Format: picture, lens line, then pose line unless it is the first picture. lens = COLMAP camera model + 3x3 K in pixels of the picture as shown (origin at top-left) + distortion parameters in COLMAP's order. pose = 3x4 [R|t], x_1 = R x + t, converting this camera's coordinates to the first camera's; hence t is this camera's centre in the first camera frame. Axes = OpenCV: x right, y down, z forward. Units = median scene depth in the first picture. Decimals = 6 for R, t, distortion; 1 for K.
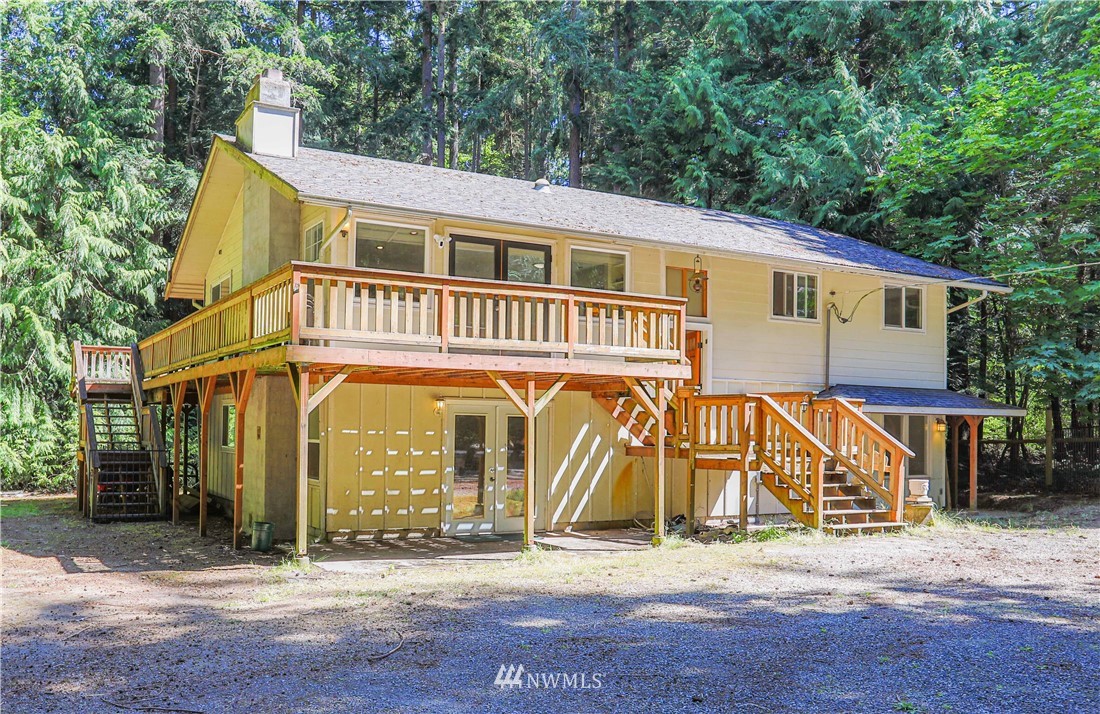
lens RADIAL K [[953.9, 0, 548.4], [0, 953.9, 416.7], [0, 0, 1]] dist [-0.010362, 0.002309]
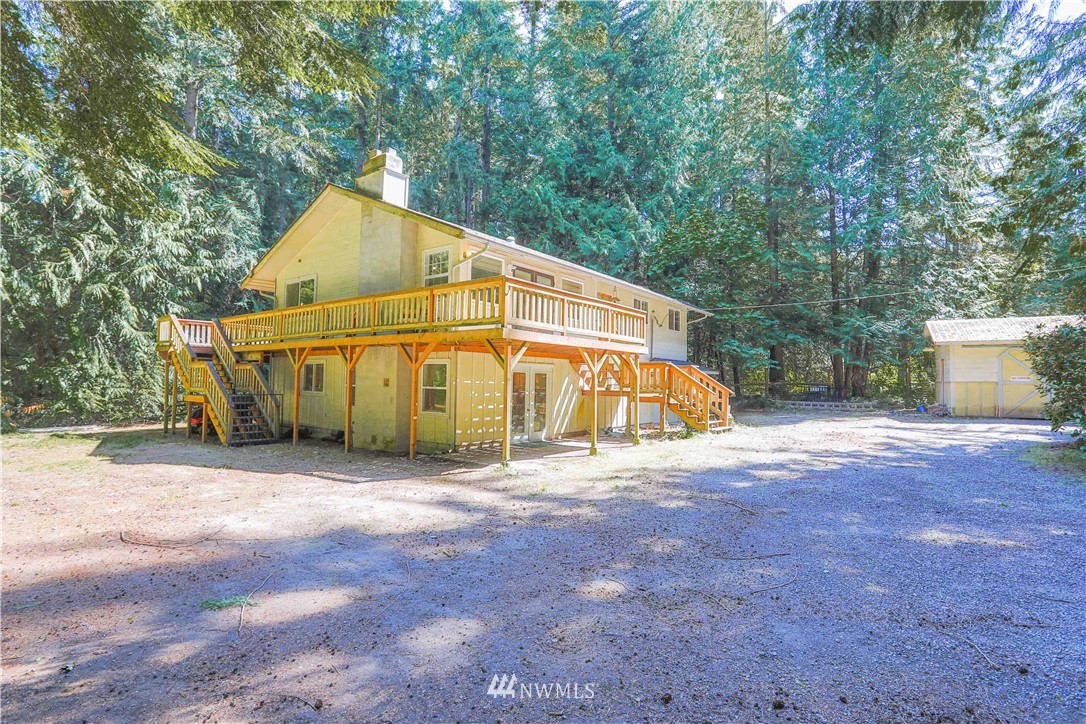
lens RADIAL K [[526.6, 0, 543.8], [0, 526.6, 361.0], [0, 0, 1]] dist [-0.039751, 0.009190]
pose [[0.905933, 0.016999, 0.423079, -0.418201], [-0.008243, 0.999712, -0.022517, -0.000627], [-0.423341, 0.016912, 0.905813, 0.127901]]
